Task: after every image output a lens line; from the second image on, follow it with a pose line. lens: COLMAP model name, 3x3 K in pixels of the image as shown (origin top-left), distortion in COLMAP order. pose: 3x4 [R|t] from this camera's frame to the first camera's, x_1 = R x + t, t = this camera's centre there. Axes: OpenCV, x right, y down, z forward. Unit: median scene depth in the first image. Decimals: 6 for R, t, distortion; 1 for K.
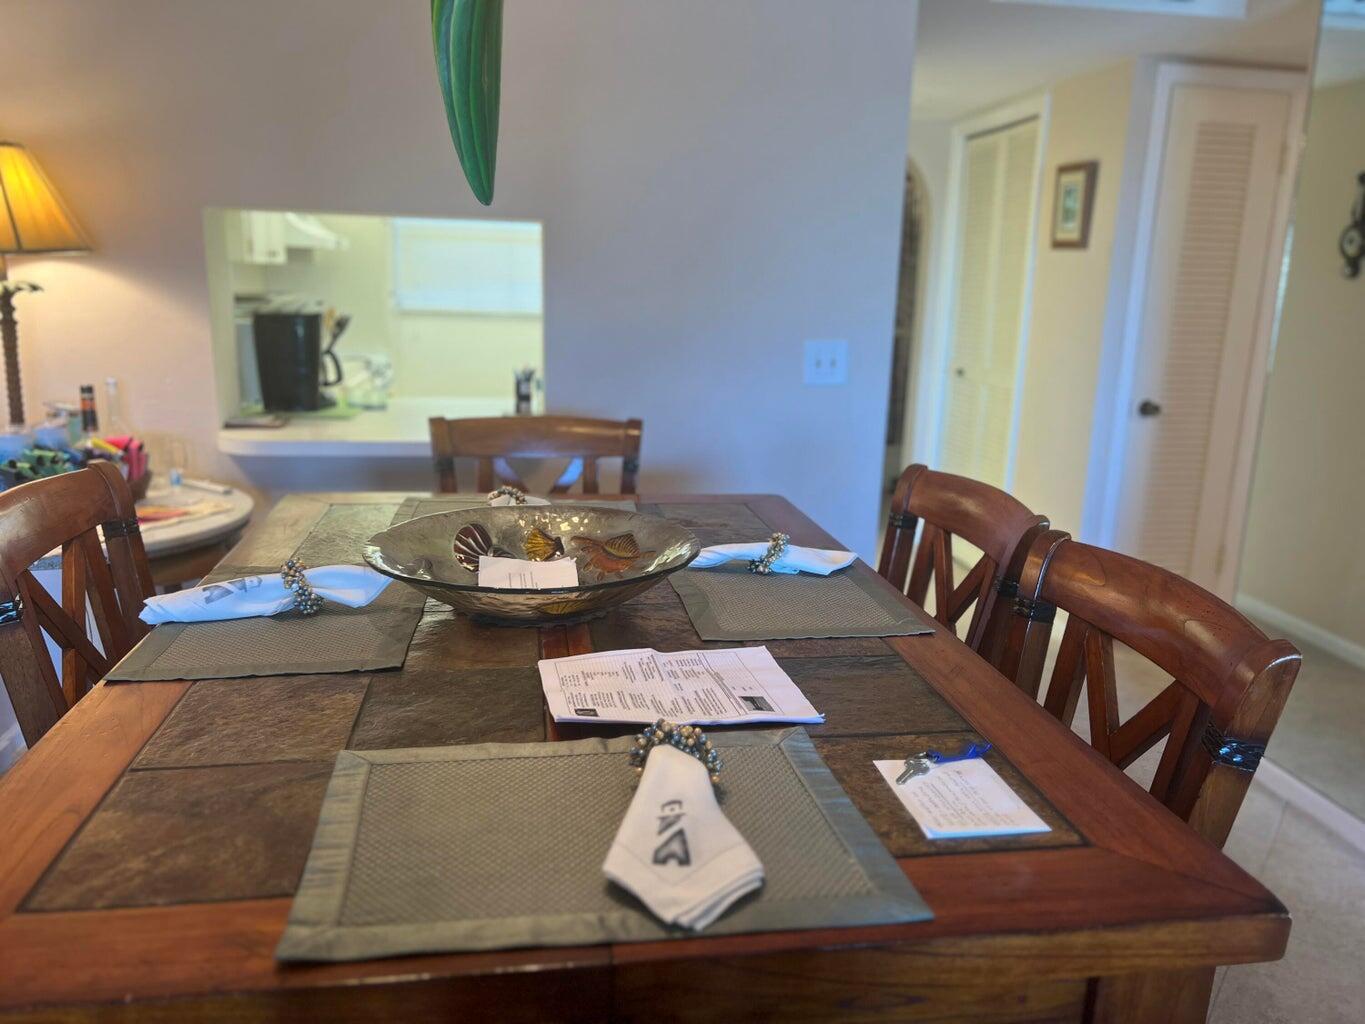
lens RADIAL K [[1033.8, 0, 685.7], [0, 1033.8, 513.7], [0, 0, 1]] dist [0.096292, -0.135772]
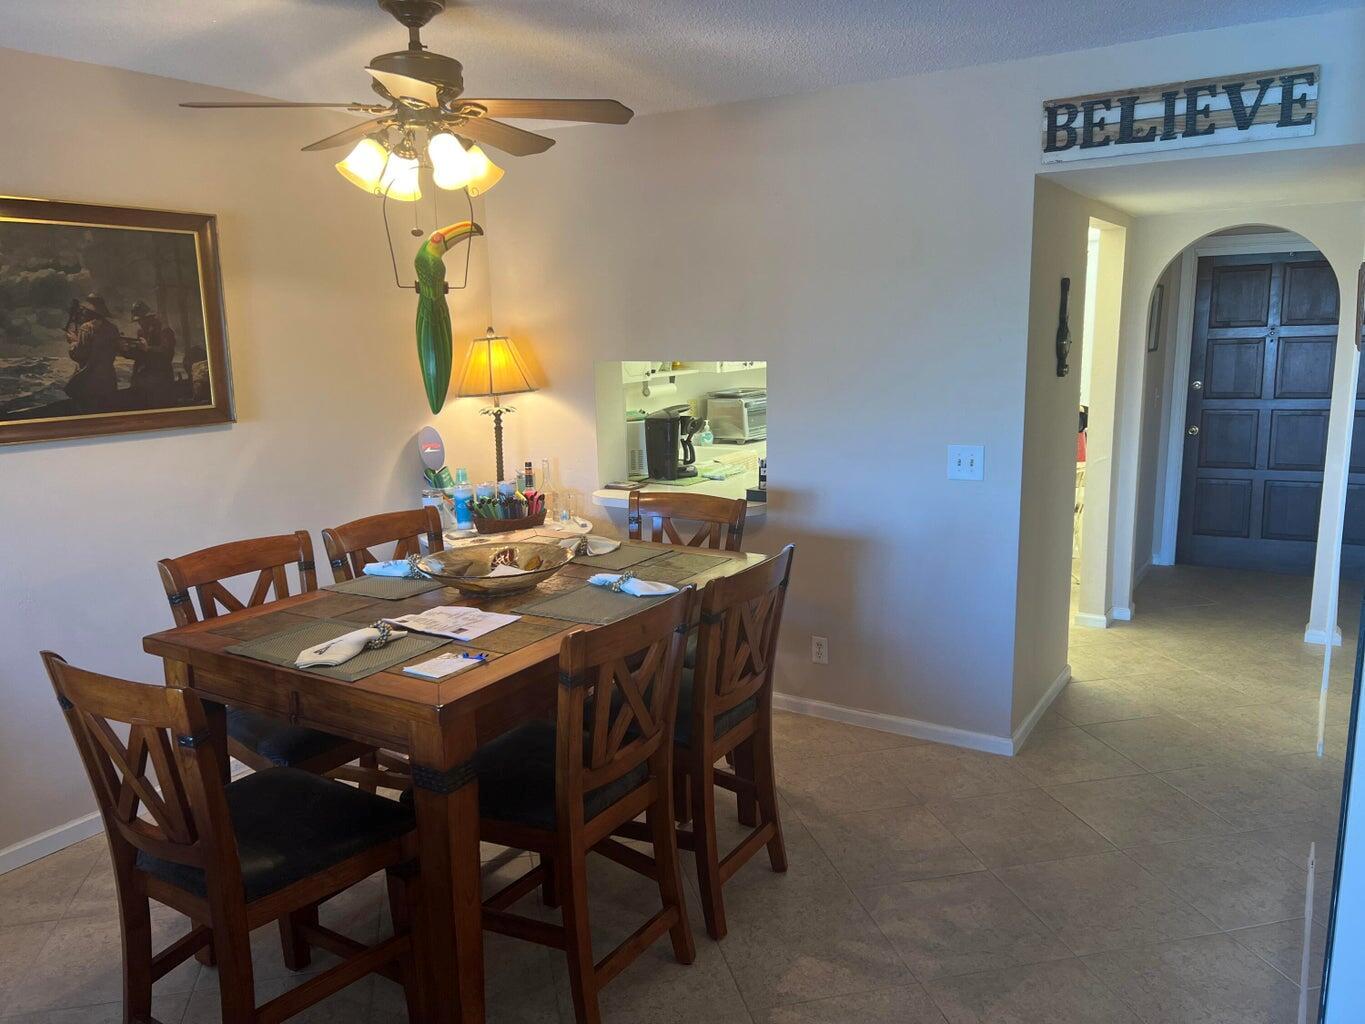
lens RADIAL K [[1030.8, 0, 673.9], [0, 1030.8, 516.7], [0, 0, 1]] dist [0.052583, -0.053150]
pose [[0.750400, 0.076732, -0.656515, 0.841234], [-0.103294, 0.994649, -0.001814, -0.051291], [0.652863, 0.069175, 0.754310, -0.198164]]
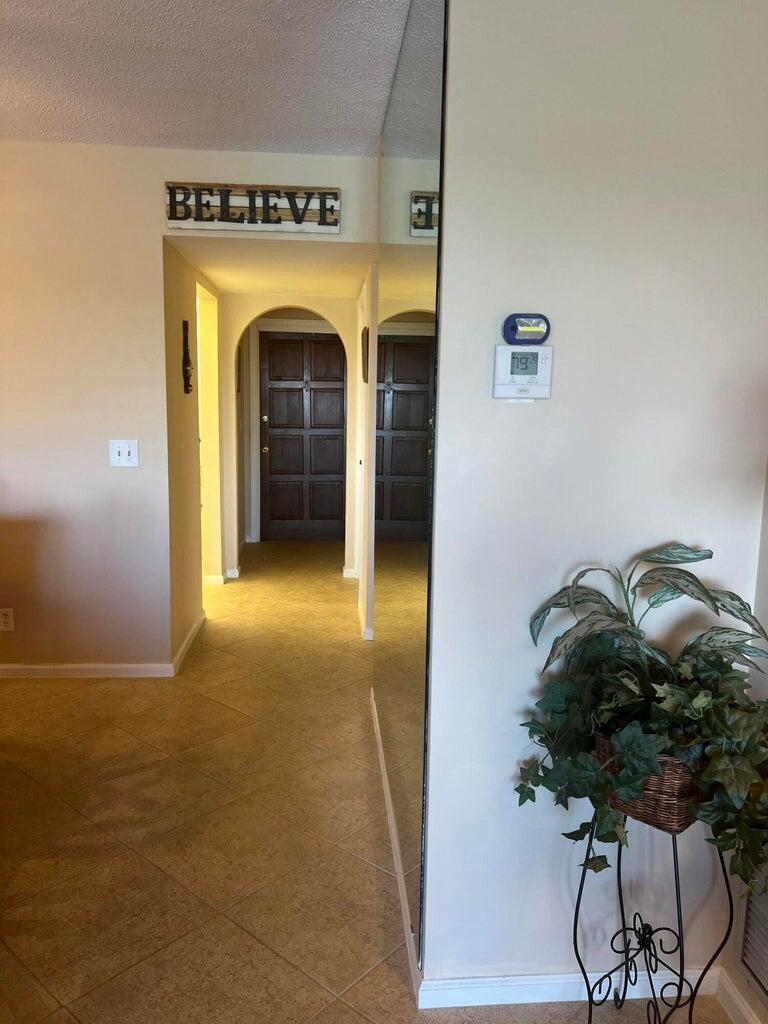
lens RADIAL K [[770.4, 0, 384.0], [0, 770.4, 512.0], [0, 0, 1]] dist [0.063232, -0.148667]
pose [[0.996502, 0.004149, -0.083471, 0.766633], [-0.010673, 0.996906, -0.077872, 0.040105], [0.082889, 0.078491, 0.993463, -0.172007]]
